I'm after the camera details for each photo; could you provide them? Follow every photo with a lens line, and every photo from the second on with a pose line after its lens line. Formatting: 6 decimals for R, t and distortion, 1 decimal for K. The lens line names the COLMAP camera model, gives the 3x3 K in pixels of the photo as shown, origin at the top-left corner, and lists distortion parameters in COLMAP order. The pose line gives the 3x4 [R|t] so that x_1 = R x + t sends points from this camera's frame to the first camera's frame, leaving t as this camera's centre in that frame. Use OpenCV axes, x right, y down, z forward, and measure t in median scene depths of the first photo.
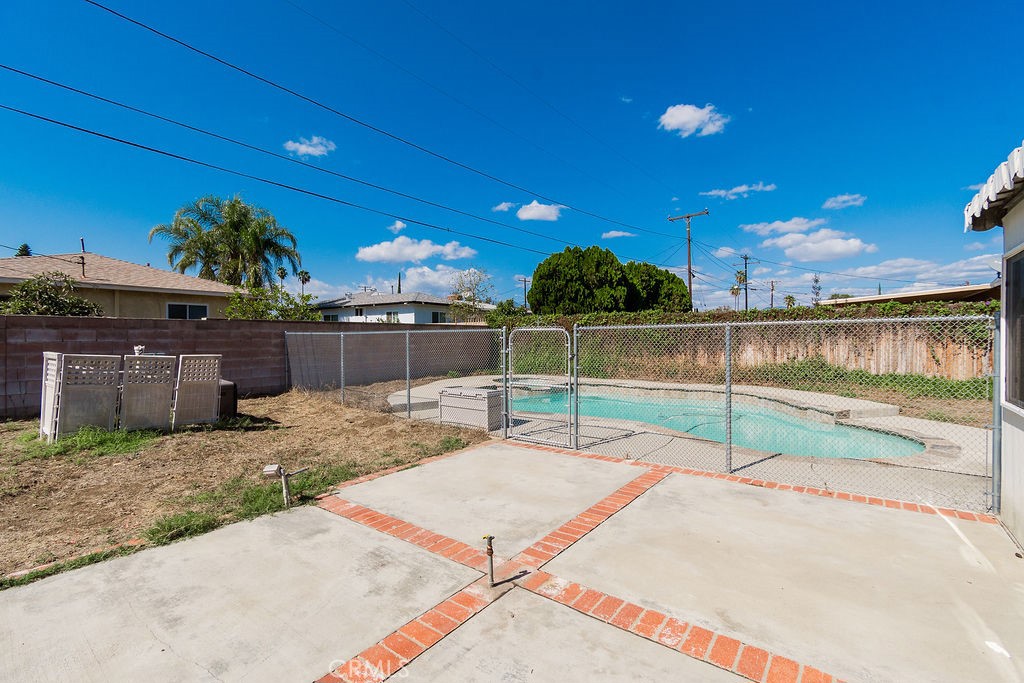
lens RADIAL K [[456.1, 0, 519.3], [0, 456.1, 336.4], [0, 0, 1]] dist [0.000655, -0.000063]
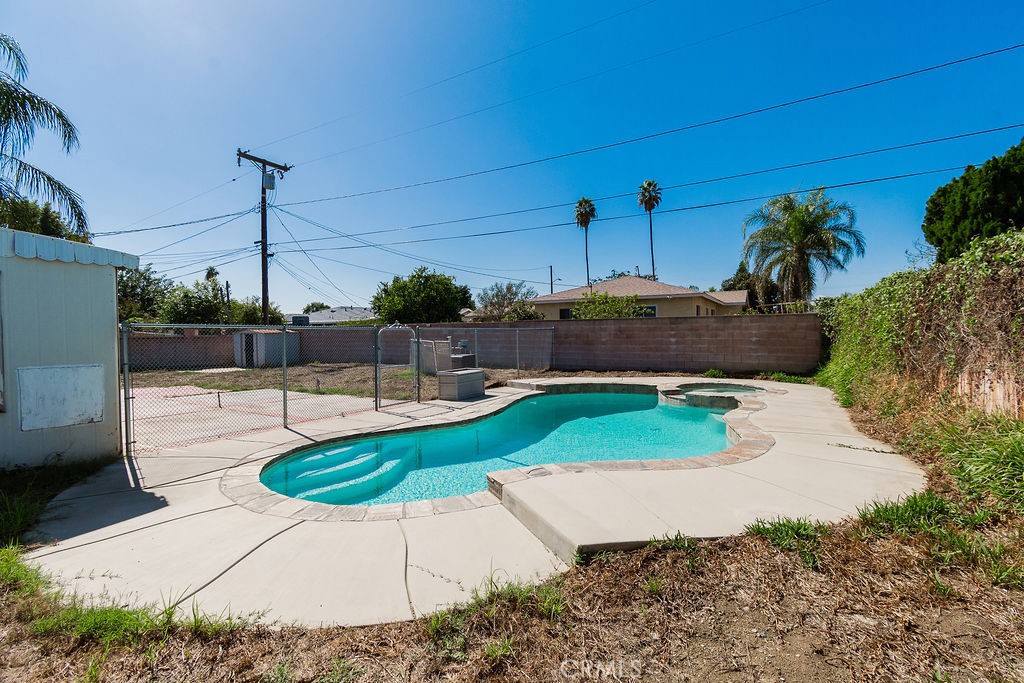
lens RADIAL K [[456.1, 0, 511.5], [0, 456.1, 336.4], [0, 0, 1]] dist [0.000655, -0.000063]
pose [[0.109723, 0.011204, -0.993899, 1.408372], [0.008724, 0.999887, 0.012235, -0.003745], [0.993924, -0.010013, 0.109613, 1.084887]]
